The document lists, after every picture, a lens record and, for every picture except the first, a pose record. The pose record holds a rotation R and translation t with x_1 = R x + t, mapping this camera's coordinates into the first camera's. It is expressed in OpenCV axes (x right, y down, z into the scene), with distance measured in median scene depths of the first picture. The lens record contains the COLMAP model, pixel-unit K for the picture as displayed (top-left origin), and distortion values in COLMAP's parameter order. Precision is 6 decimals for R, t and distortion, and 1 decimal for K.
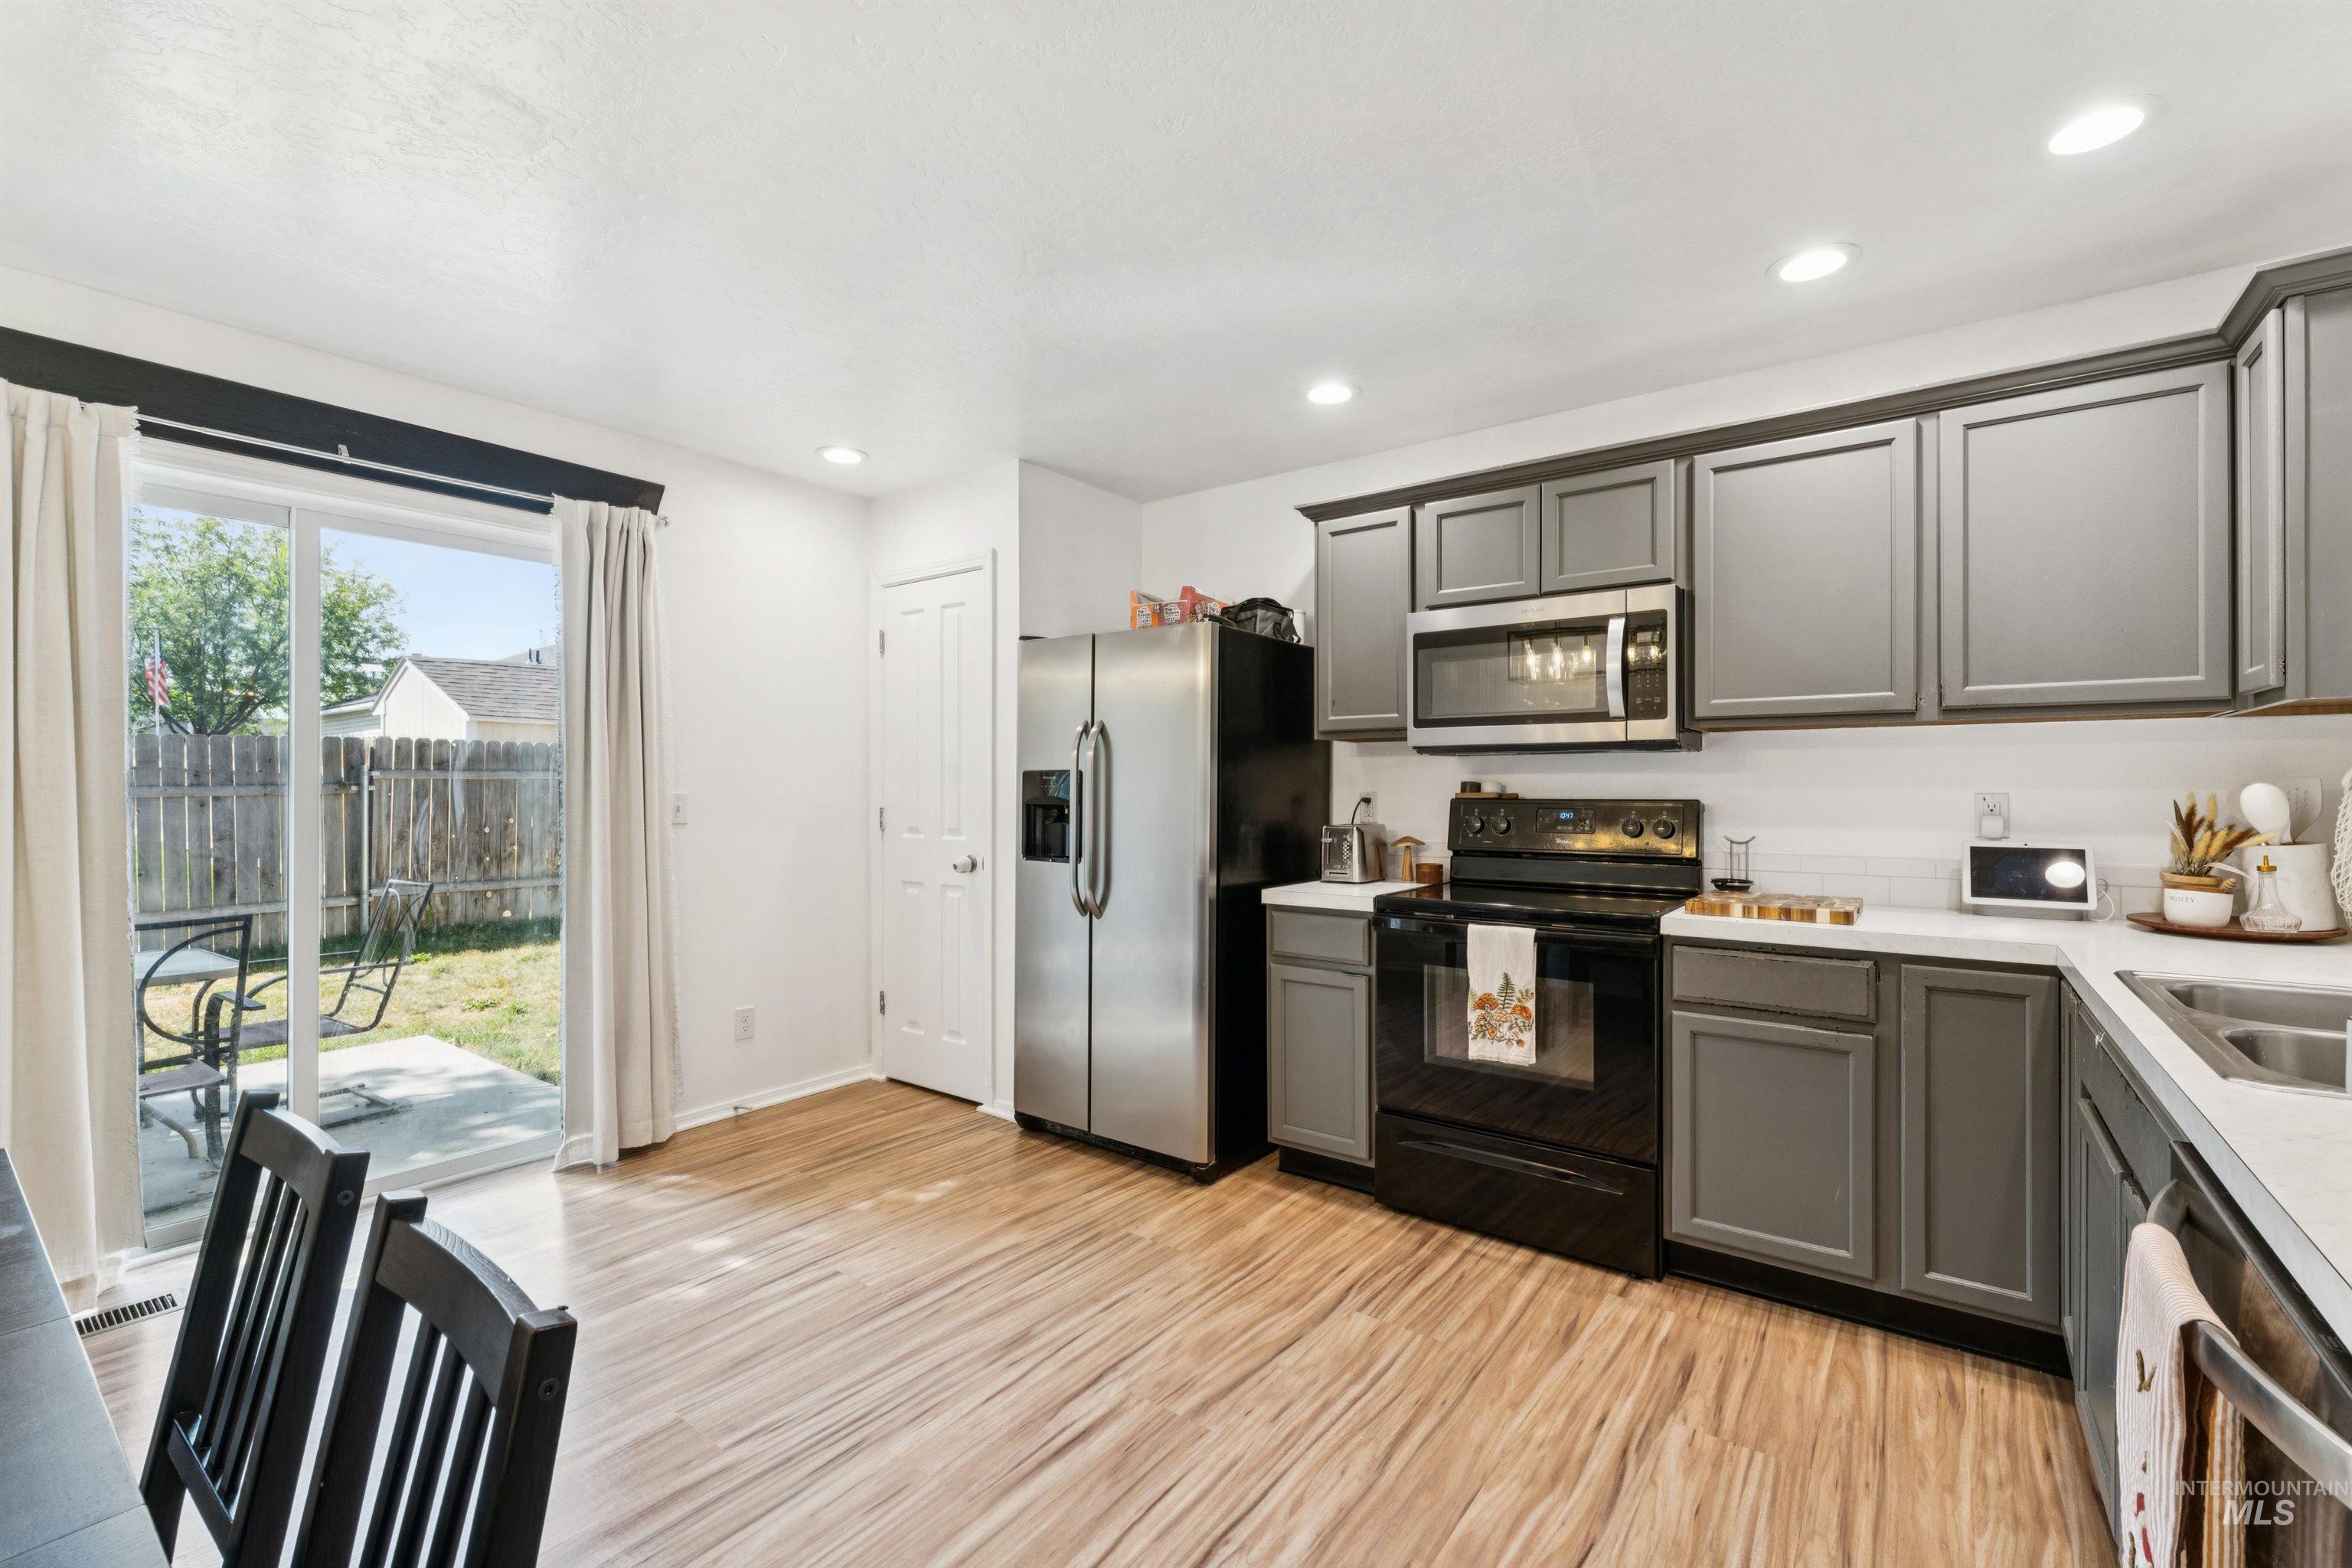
lens RADIAL K [[988.0, 0, 1176.0], [0, 988.0, 784.0], [0, 0, 1]] dist [0.000614, -0.000008]
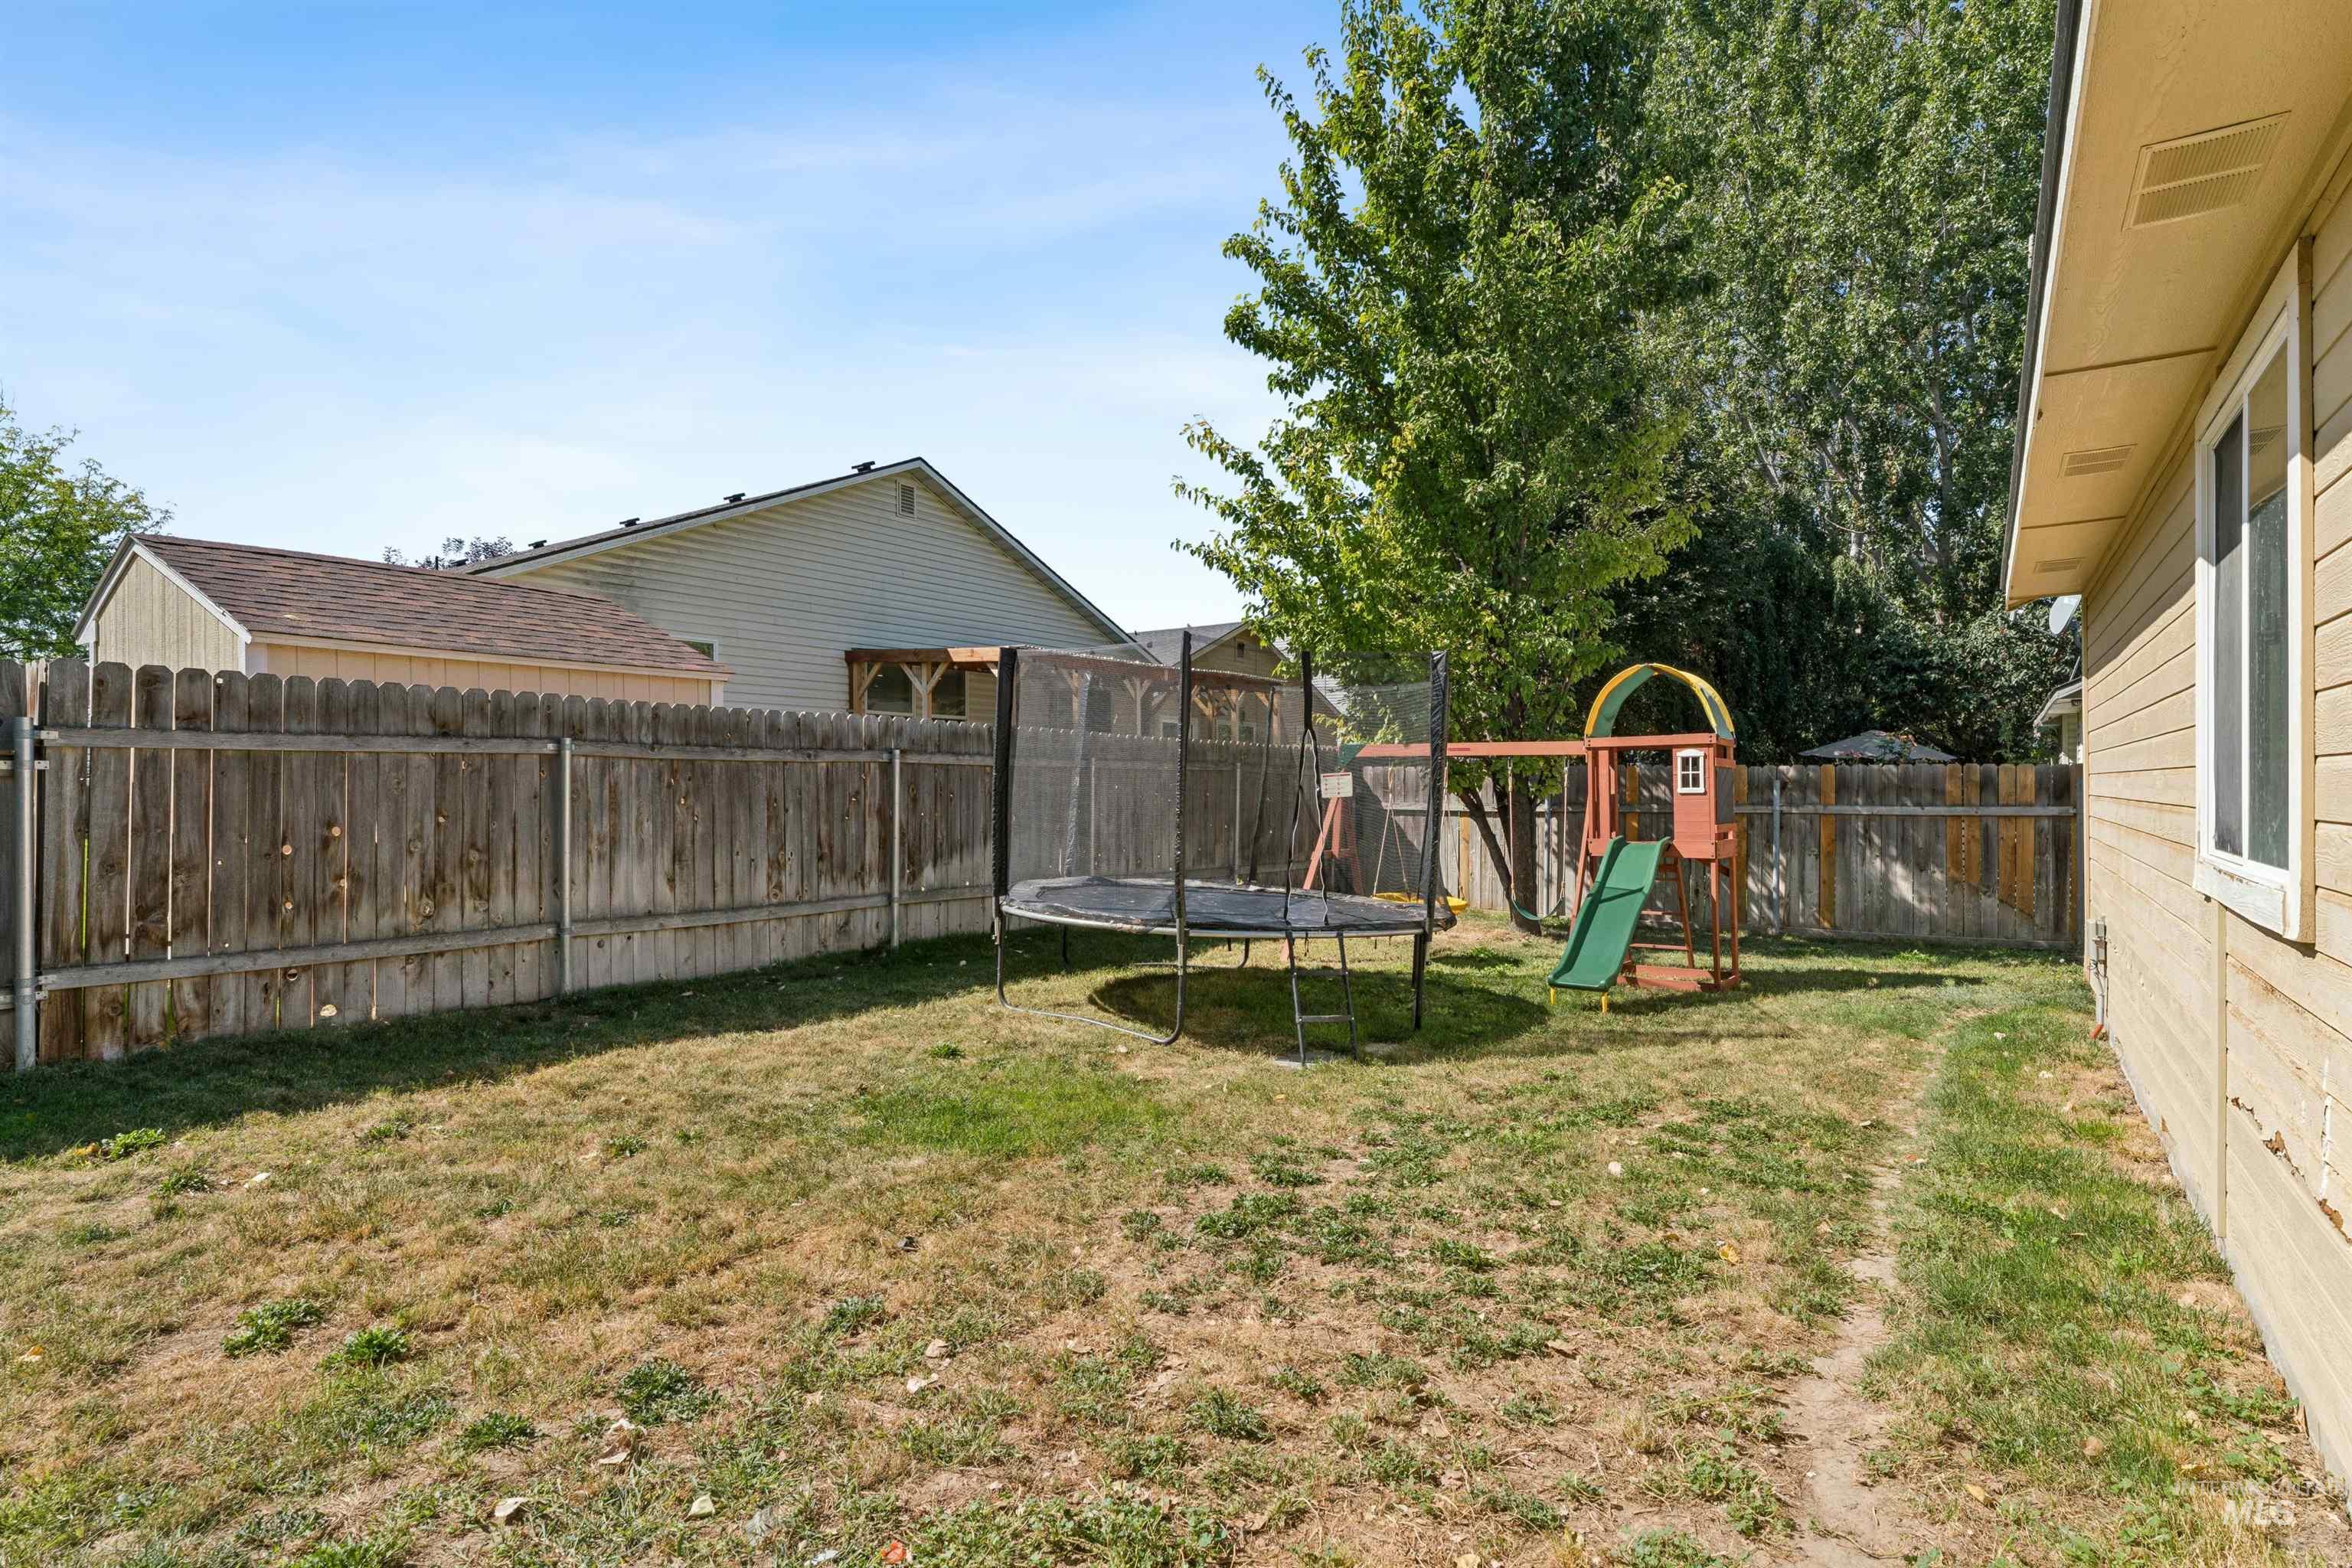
lens RADIAL K [[1173.1, 0, 1176.0], [0, 1173.1, 784.0], [0, 0, 1]] dist [-0.000922, 0.000393]
pose [[0.999001, -0.001879, 0.044648, -0.271055], [0.001771, 0.999995, 0.002443, 0.012323], [-0.044652, -0.002361, 0.999000, 0.381723]]
